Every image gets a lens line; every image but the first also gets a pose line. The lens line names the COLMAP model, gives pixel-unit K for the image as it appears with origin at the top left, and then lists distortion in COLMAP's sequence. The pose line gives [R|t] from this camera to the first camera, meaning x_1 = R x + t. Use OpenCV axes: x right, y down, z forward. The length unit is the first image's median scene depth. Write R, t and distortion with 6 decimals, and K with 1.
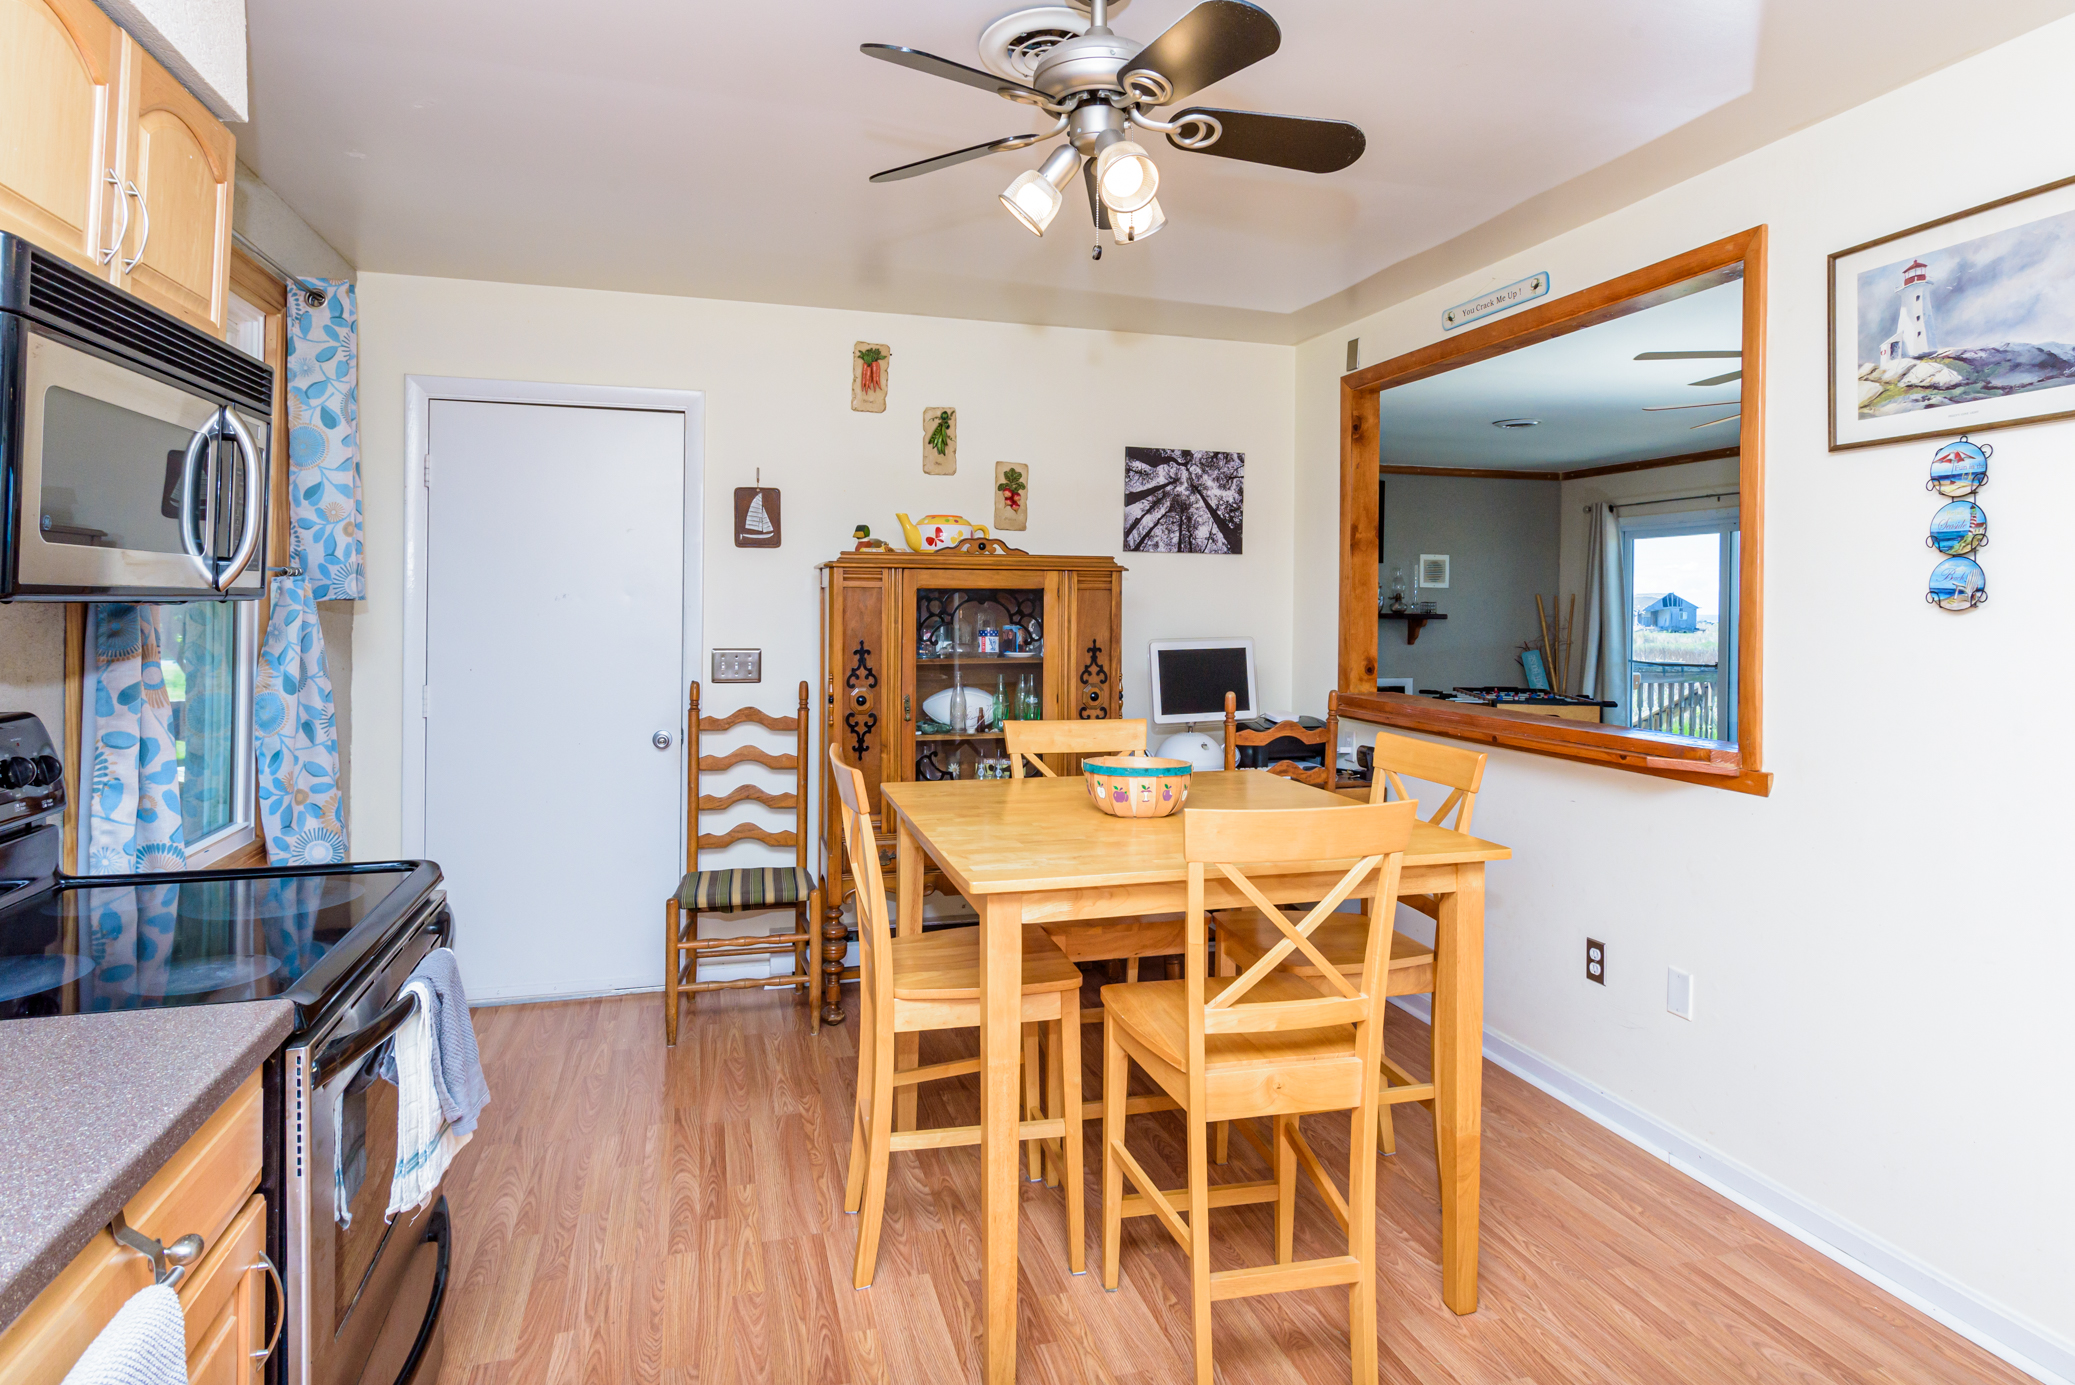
lens RADIAL K [[1174.4, 0, 983.5], [0, 1174.4, 615.6], [0, 0, 1]] dist [0.001716, -0.000800]
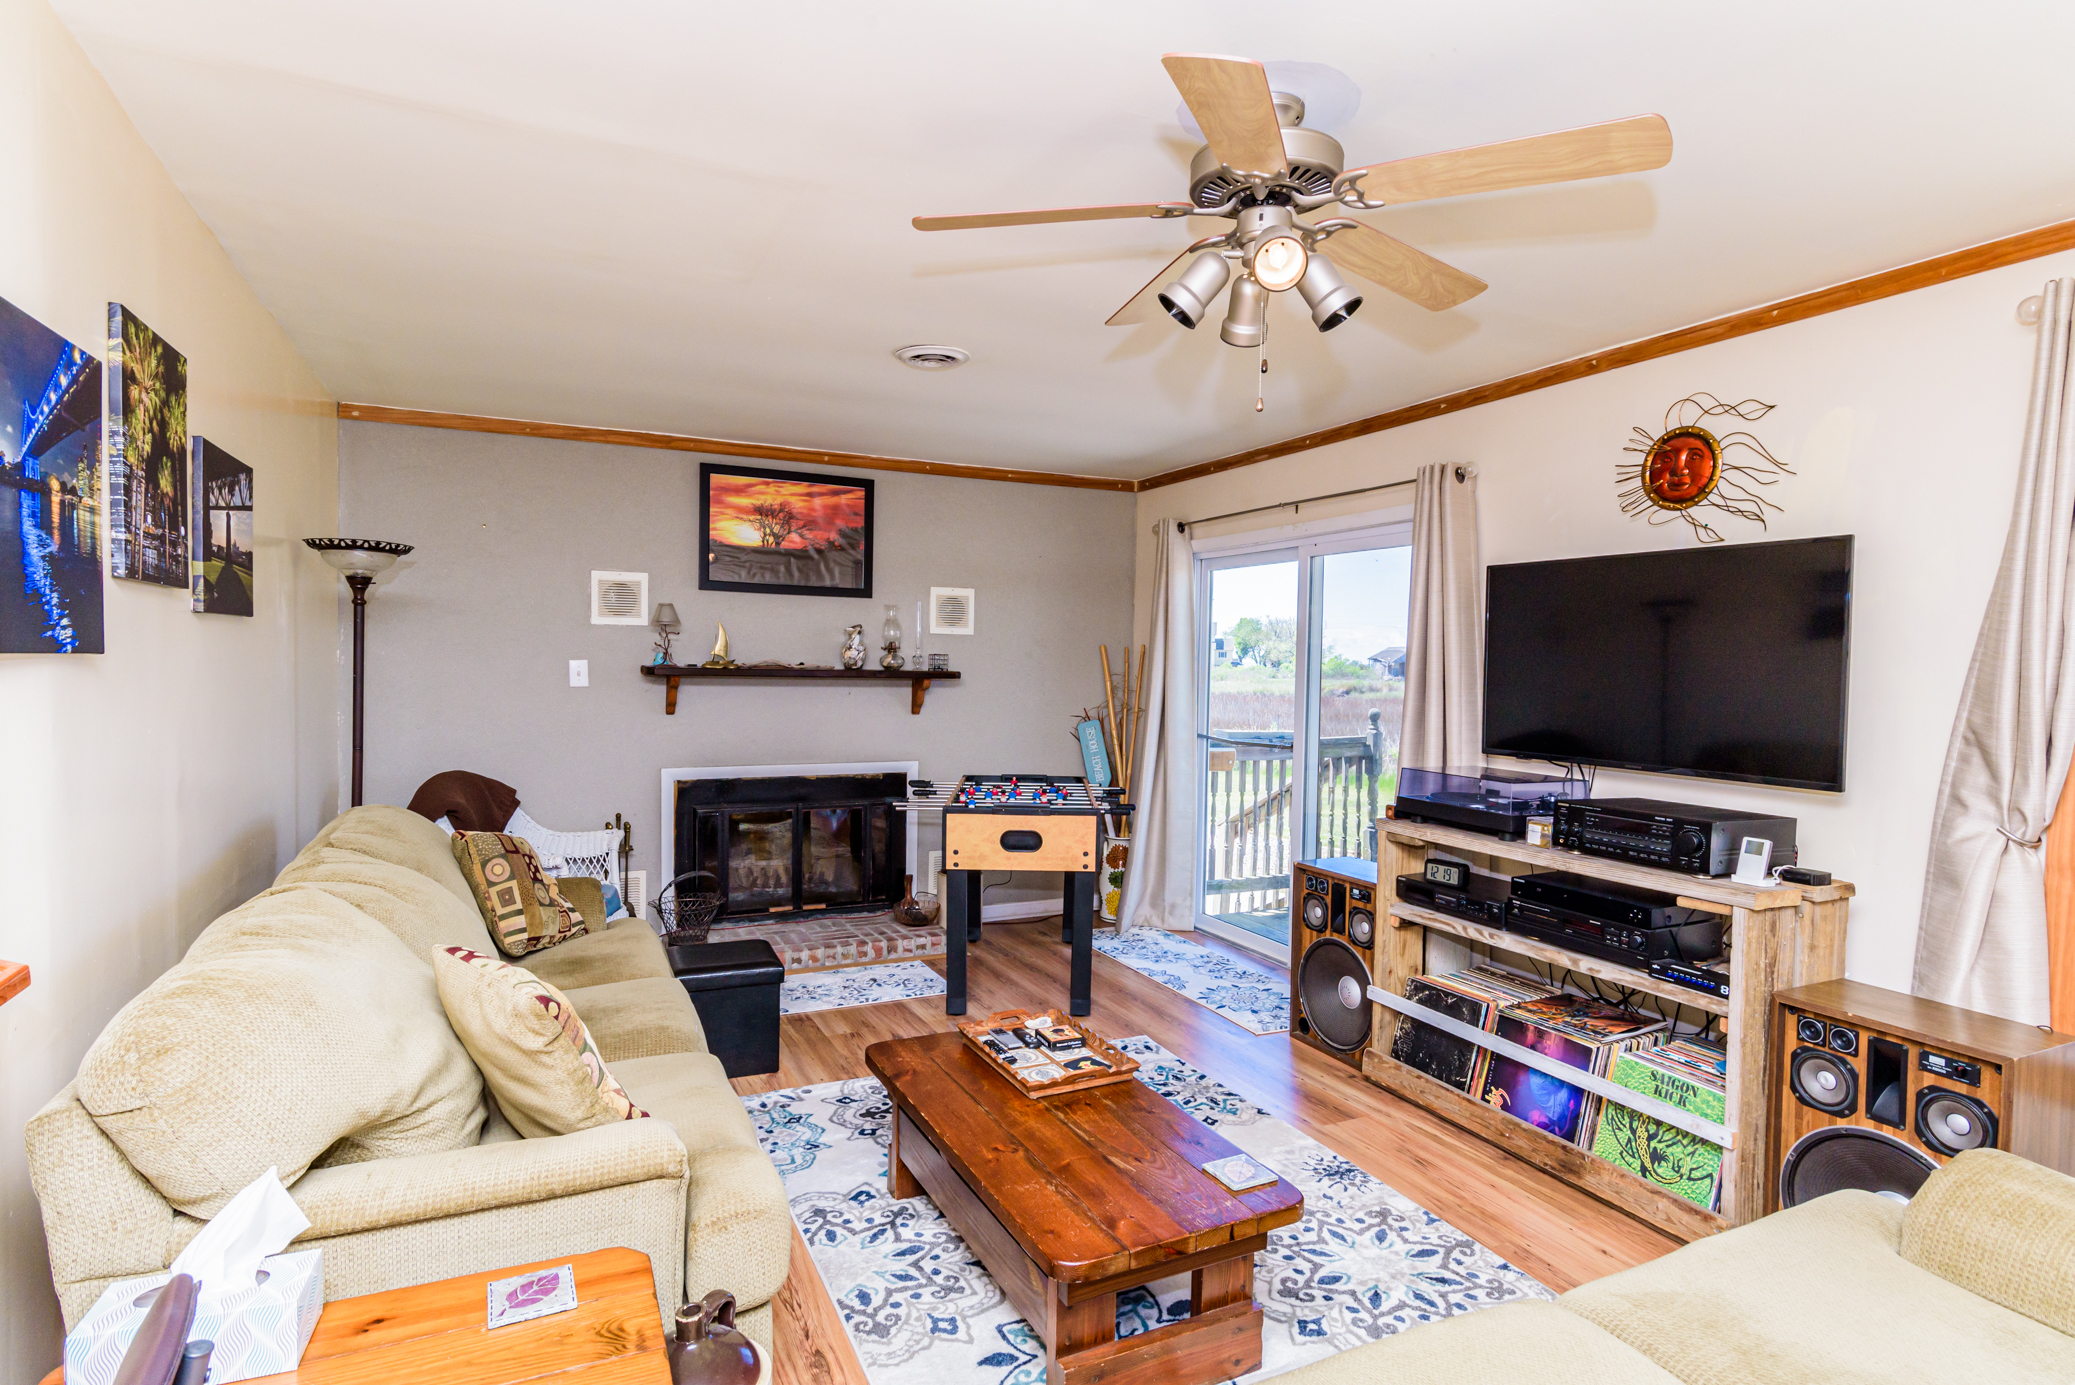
lens RADIAL K [[1099.1, 0, 1023.5], [0, 1099.1, 696.8], [0, 0, 1]] dist [0.004751, 0.000139]
pose [[0.984892, 0.001021, 0.173169, 0.597522], [-0.006431, 0.999508, 0.030687, -0.013003], [-0.173052, -0.031337, 0.984414, 0.651712]]
